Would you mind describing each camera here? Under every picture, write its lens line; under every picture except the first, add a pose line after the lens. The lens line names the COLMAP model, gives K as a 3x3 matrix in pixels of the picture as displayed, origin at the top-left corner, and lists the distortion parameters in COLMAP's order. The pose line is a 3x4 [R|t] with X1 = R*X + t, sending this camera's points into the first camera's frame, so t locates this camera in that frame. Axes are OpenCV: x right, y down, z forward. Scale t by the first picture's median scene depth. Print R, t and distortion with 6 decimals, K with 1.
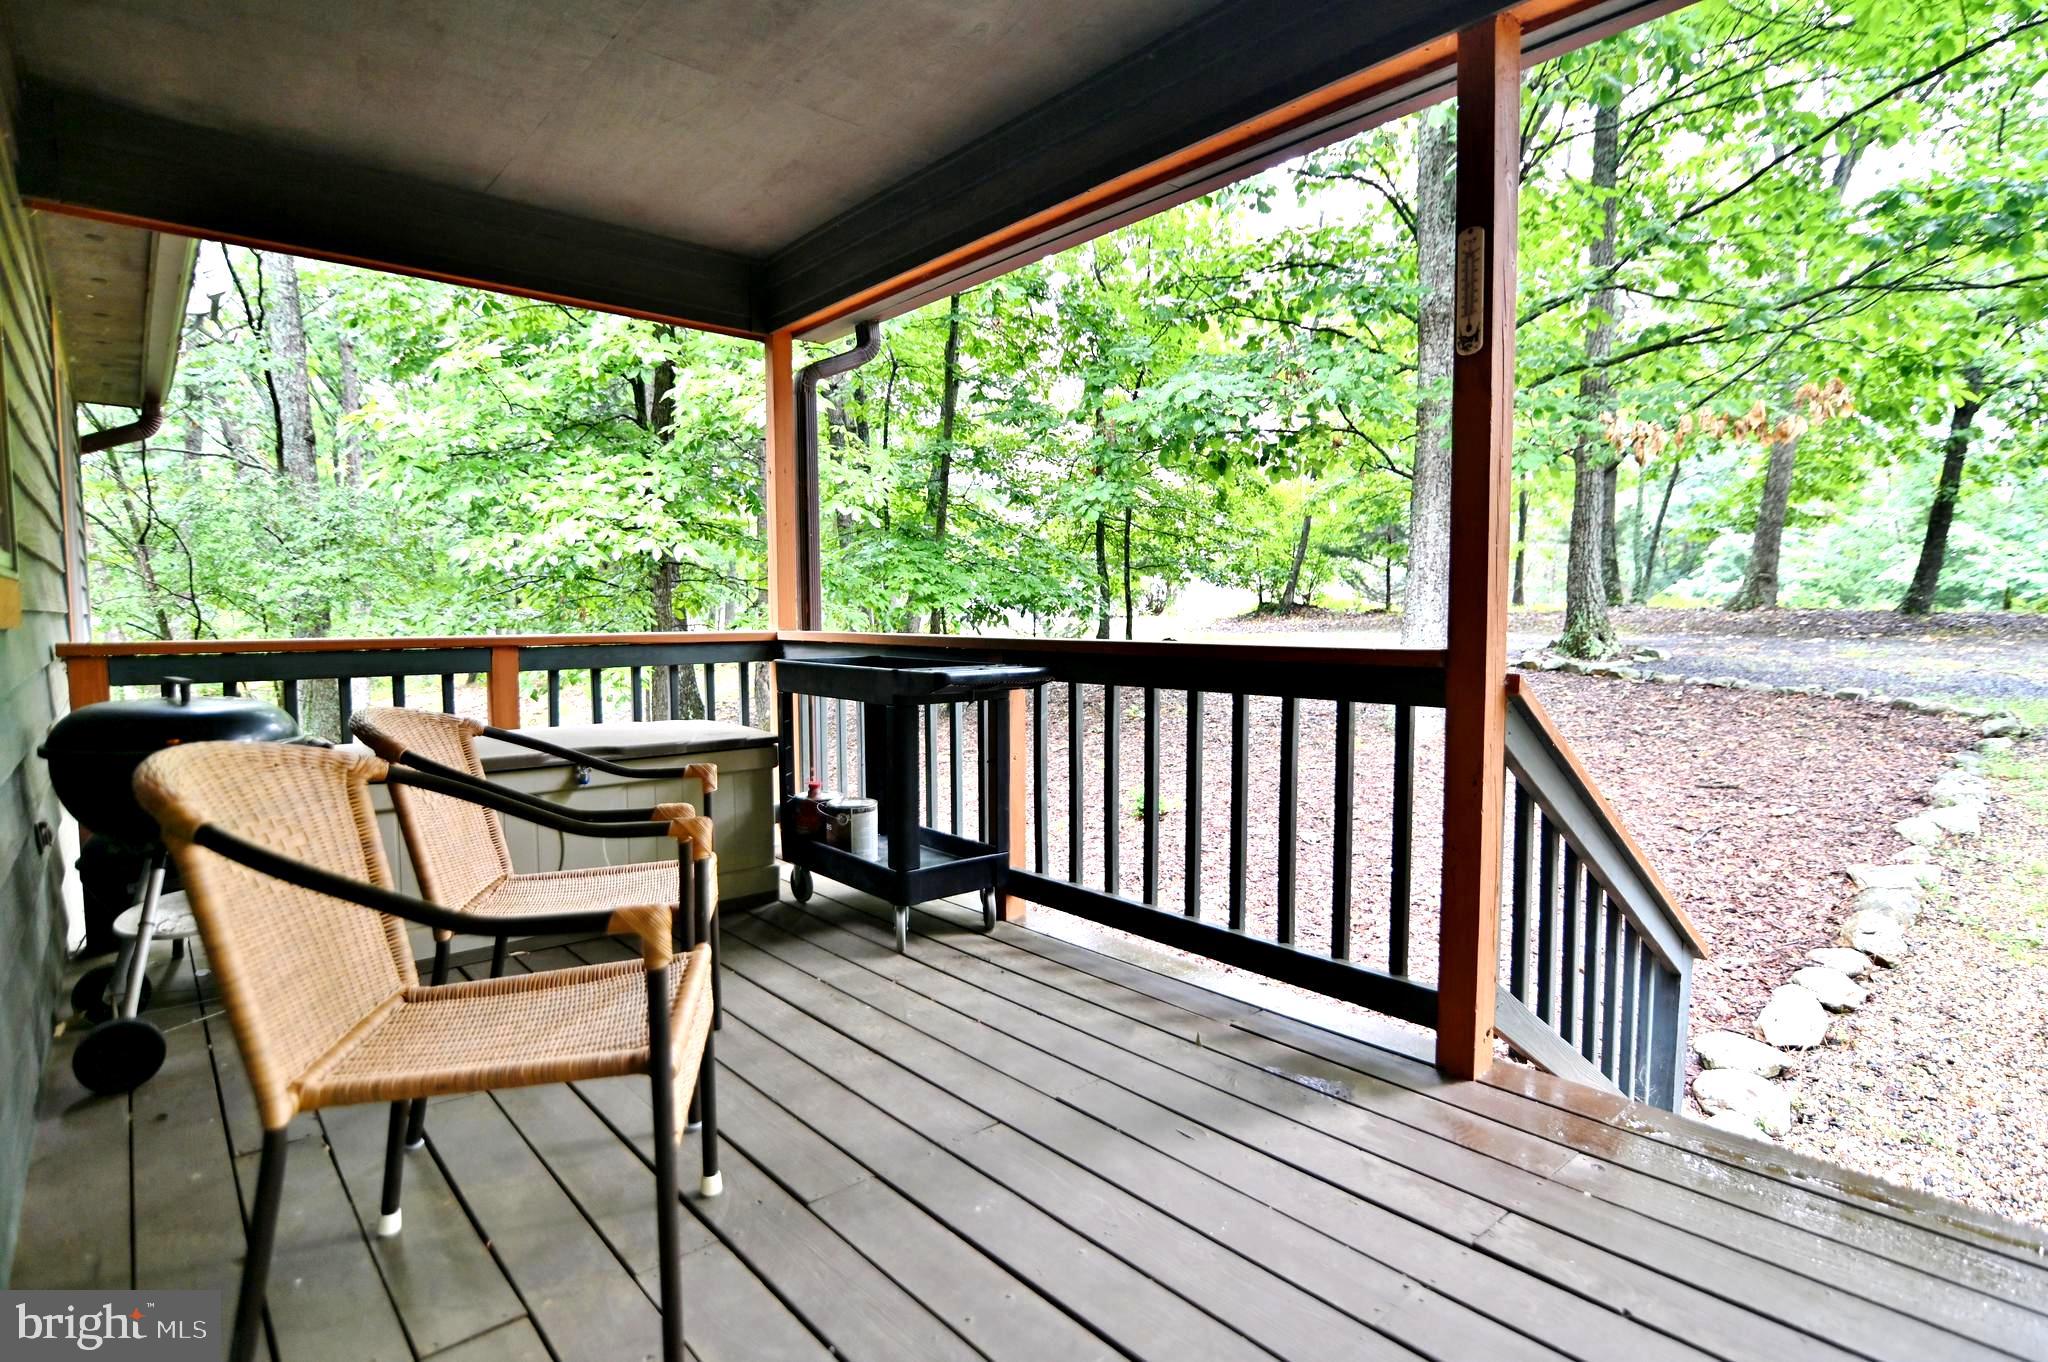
lens RADIAL K [[1043.5, 0, 1023.5], [0, 1043.5, 678.0], [0, 0, 1]] dist [-0.001484, -0.000107]
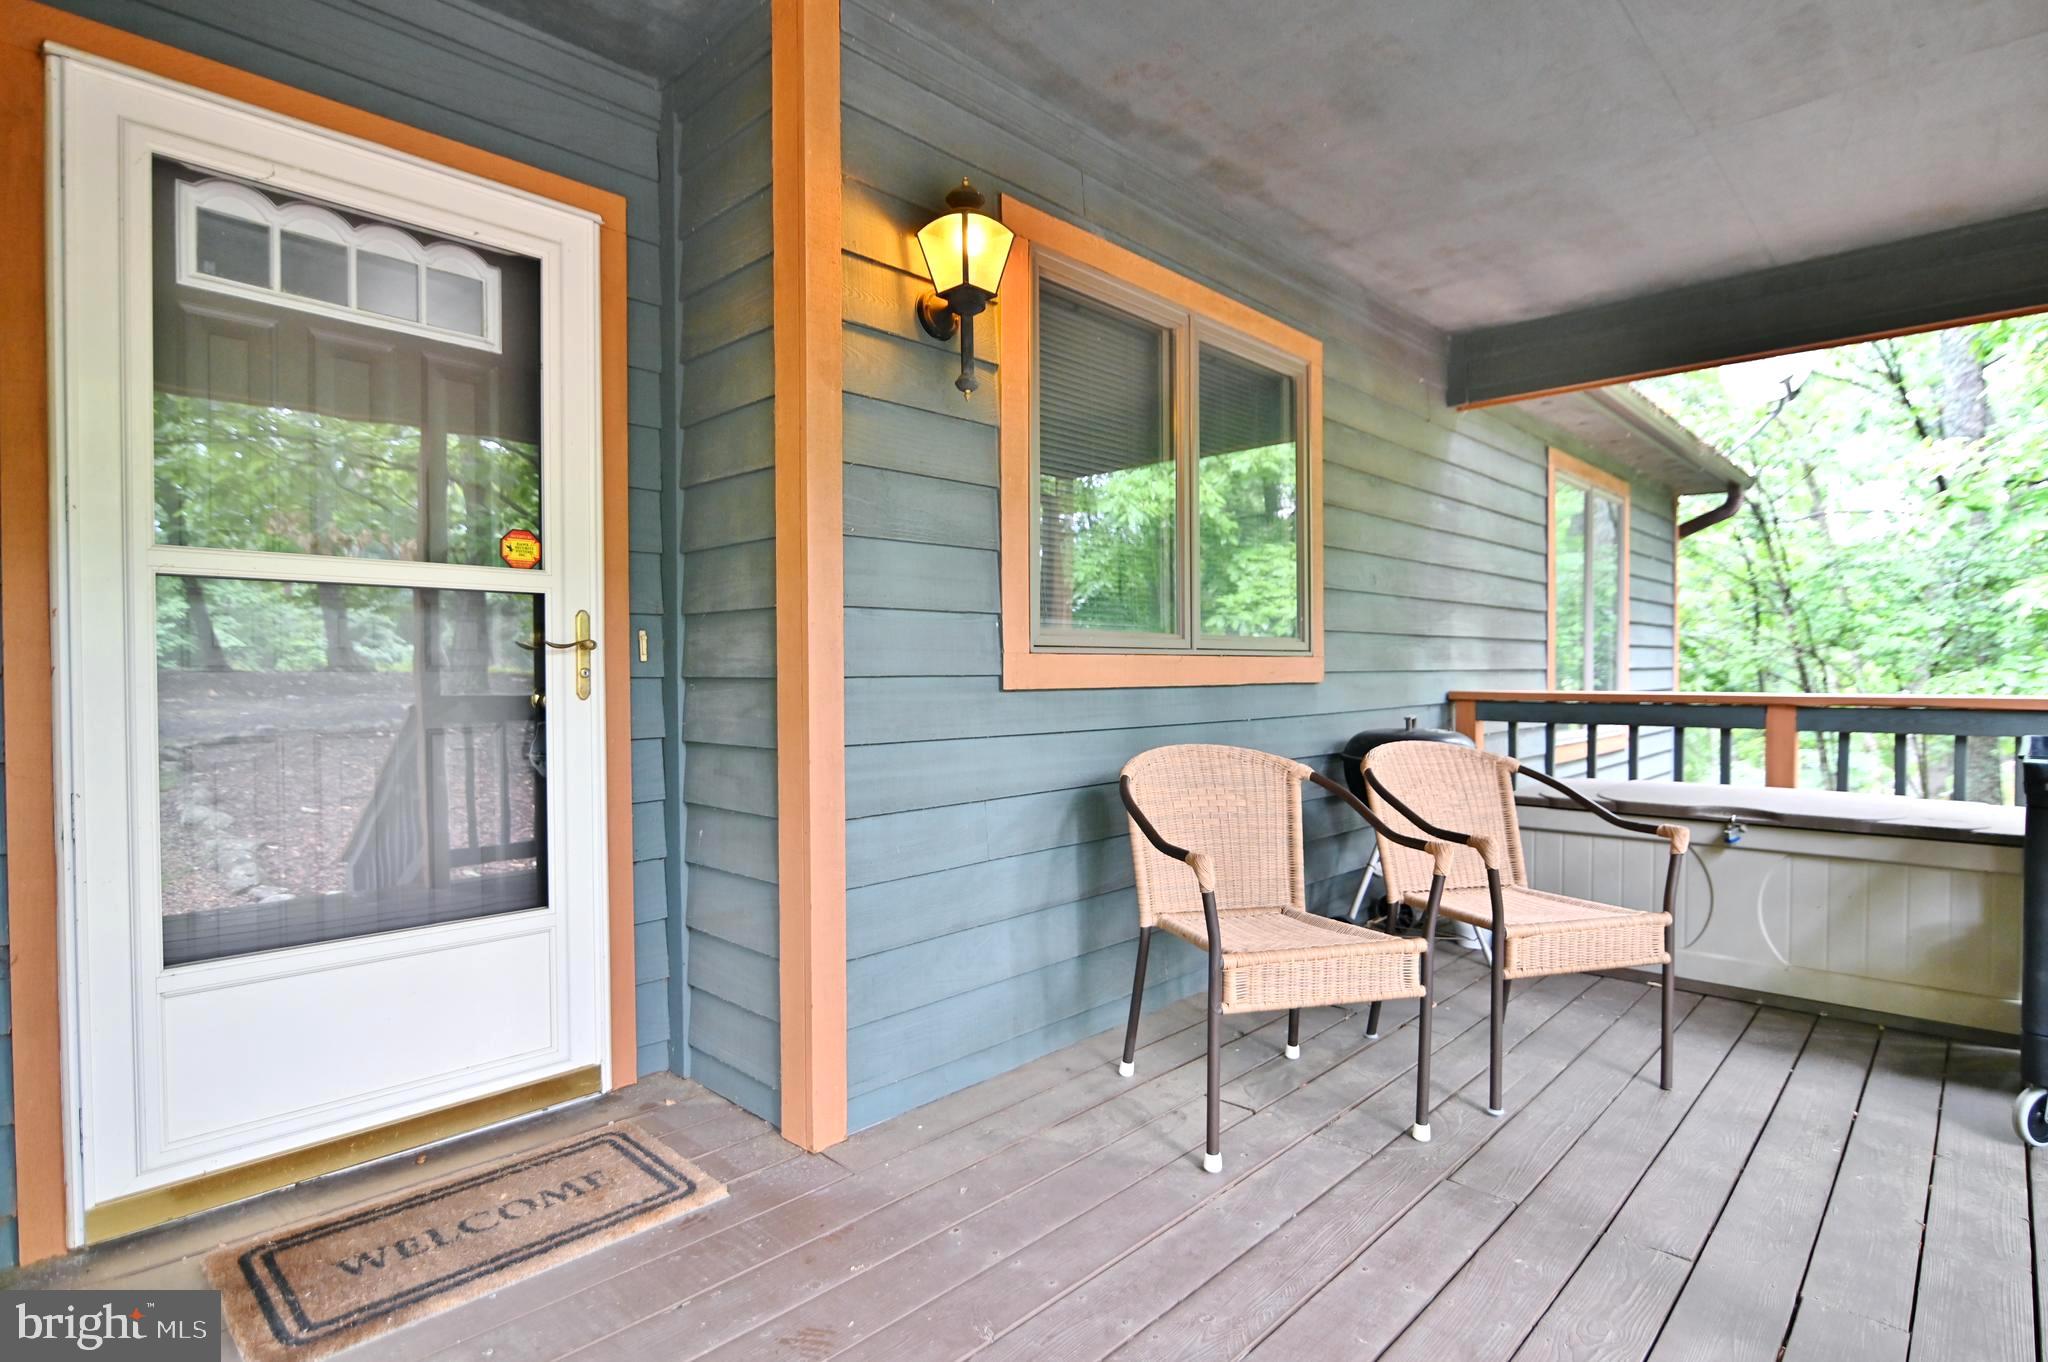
lens RADIAL K [[1043.5, 0, 1023.6], [0, 1043.5, 685.6], [0, 0, 1]] dist [-0.001484, -0.000107]
pose [[0.097019, 0.022235, -0.995034, 0.566460], [-0.057549, 0.998203, 0.016694, -0.031270], [0.993617, 0.055644, 0.098125, 0.227868]]
